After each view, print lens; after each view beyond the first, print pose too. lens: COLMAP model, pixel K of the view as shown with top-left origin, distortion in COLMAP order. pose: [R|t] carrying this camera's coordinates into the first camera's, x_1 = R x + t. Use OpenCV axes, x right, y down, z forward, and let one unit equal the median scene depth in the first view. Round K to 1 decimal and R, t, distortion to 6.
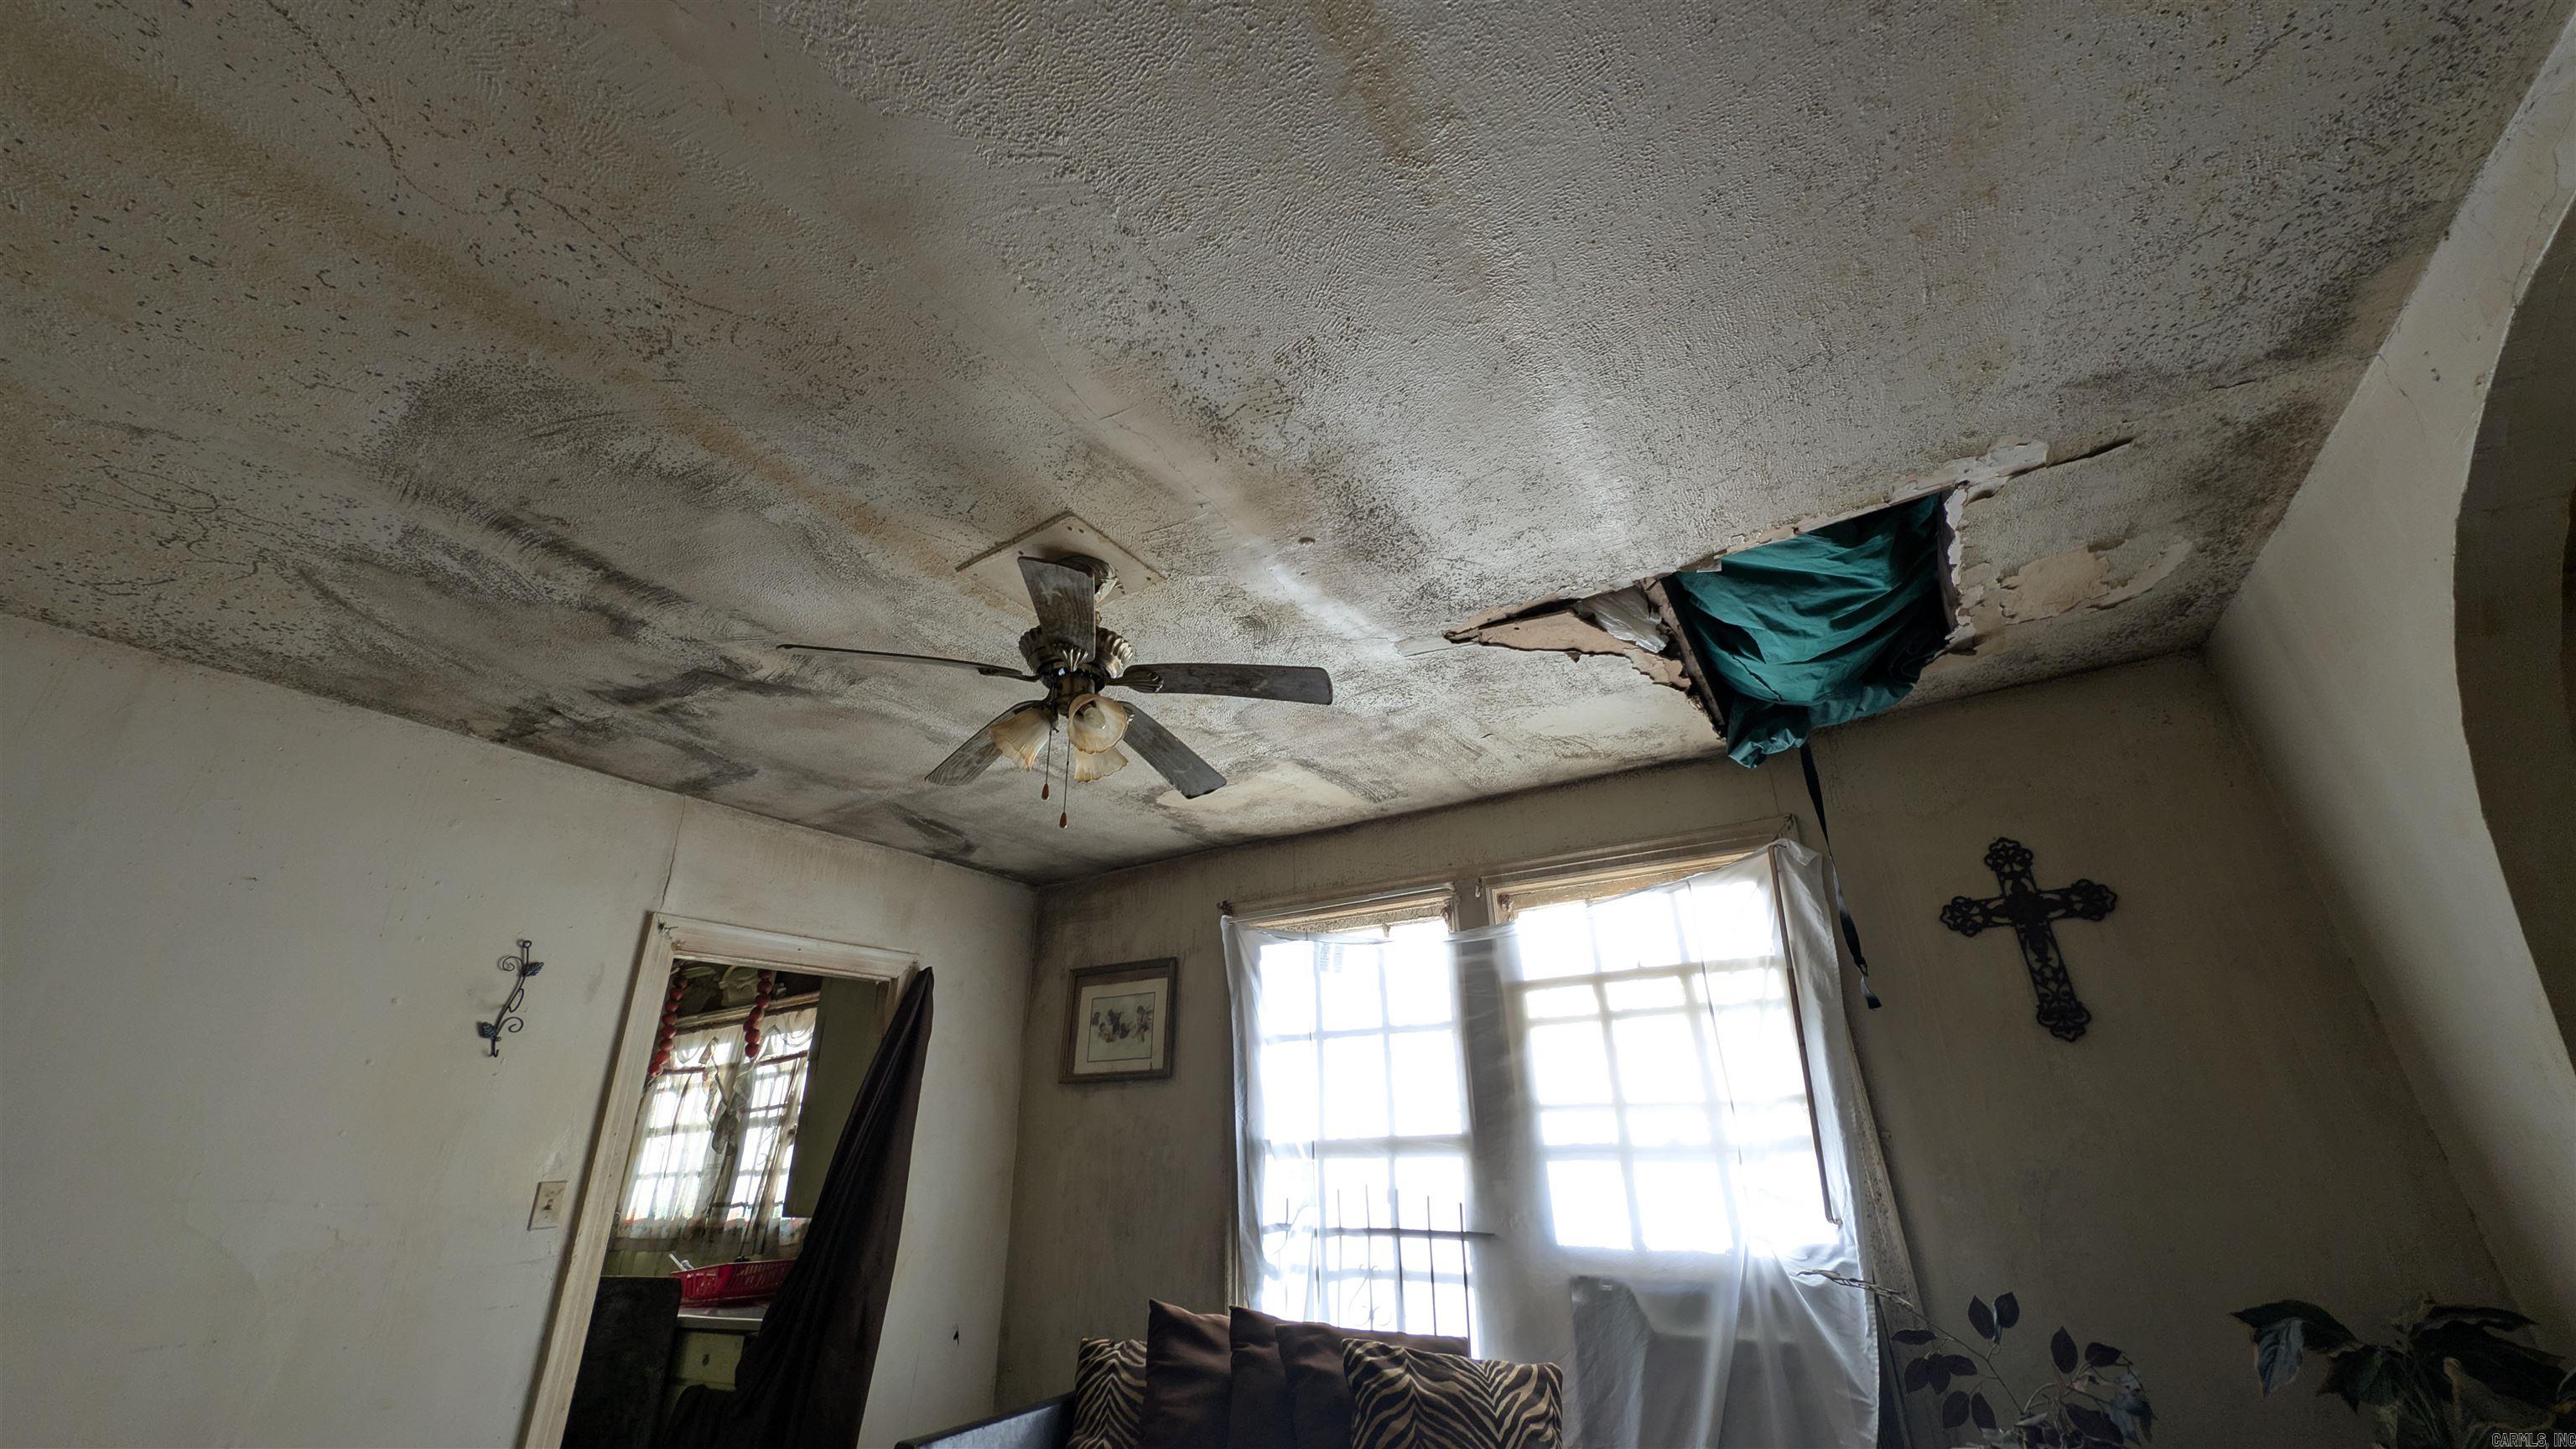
lens RADIAL K [[973.9, 0, 1288.0], [0, 973.9, 724.5], [0, 0, 1]] dist [0.006617, -0.008447]
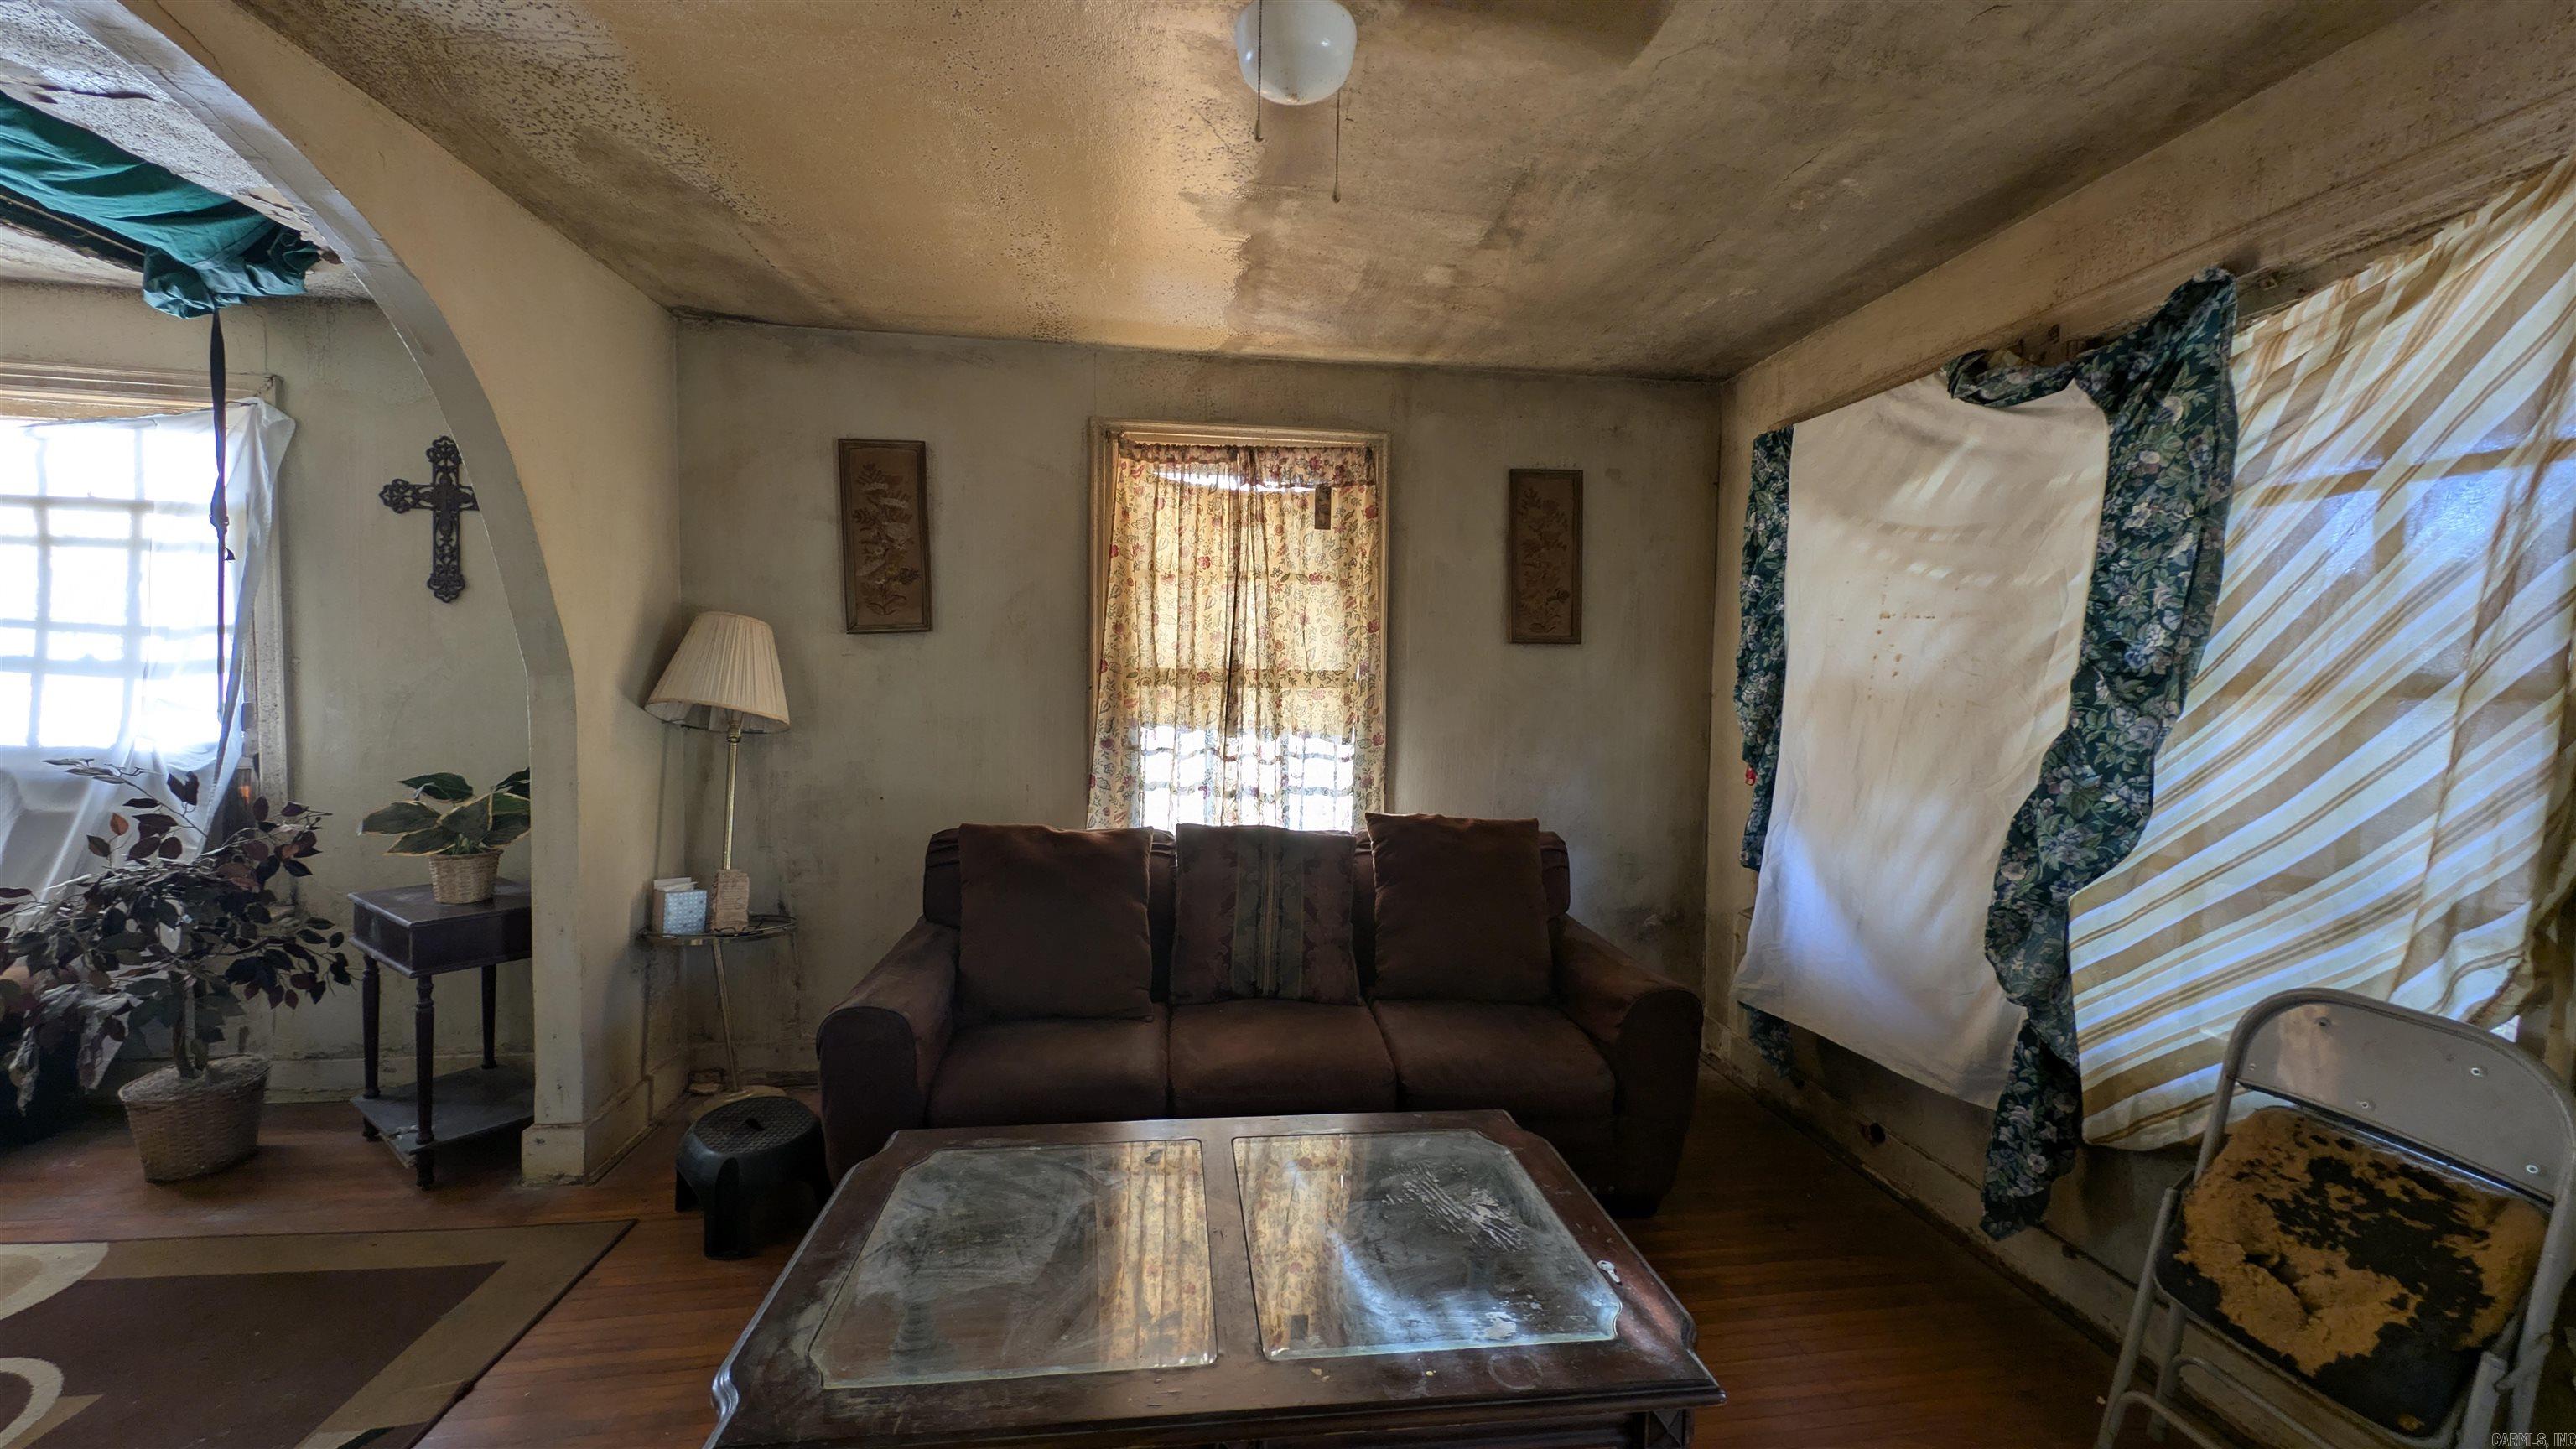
lens RADIAL K [[963.9, 0, 1290.5], [0, 963.9, 728.1], [0, 0, 1]] dist [0.019522, -0.008732]
pose [[0.779272, 0.005430, 0.626663, 0.660143], [-0.291346, 0.888469, 0.354599, -0.238487], [-0.554845, -0.458905, 0.693940, -0.456192]]
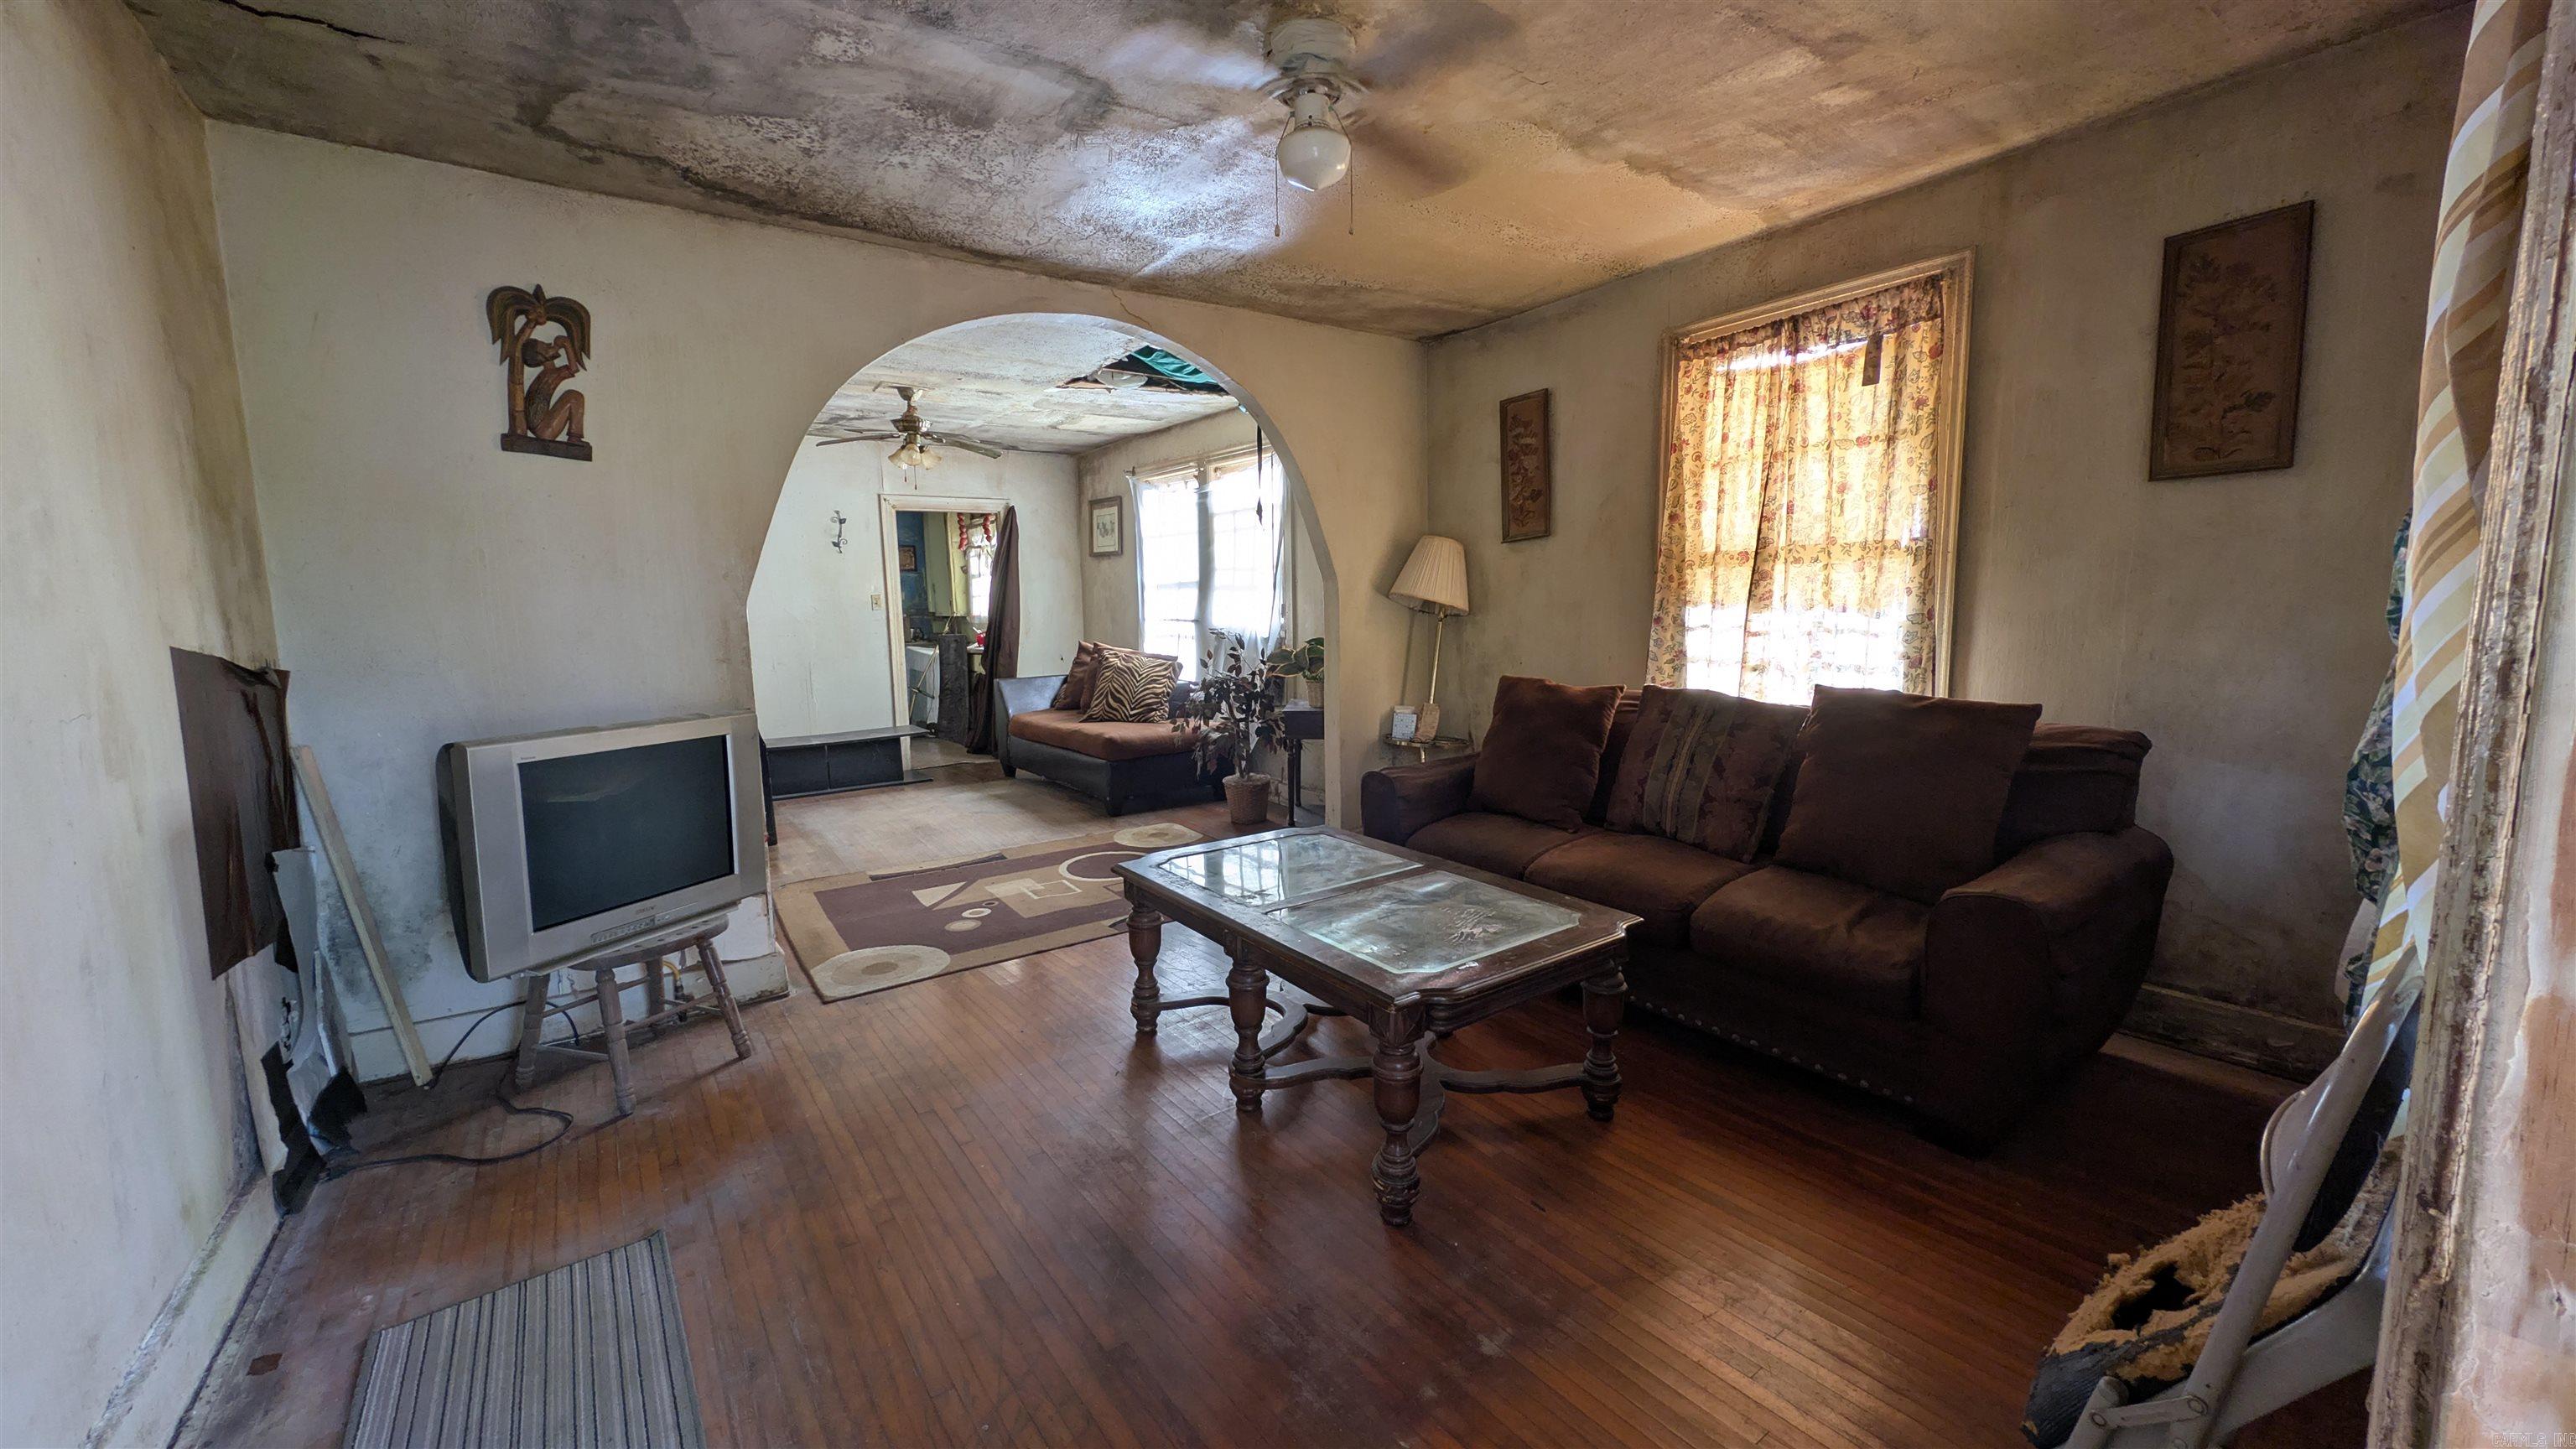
lens RADIAL K [[963.9, 0, 1290.5], [0, 963.9, 728.1], [0, 0, 1]] dist [0.019522, -0.008732]
pose [[0.923427, 0.053846, -0.379977, 1.220185], [0.157077, 0.850346, 0.502233, -0.361716], [0.350155, -0.523462, 0.776775, -0.804111]]
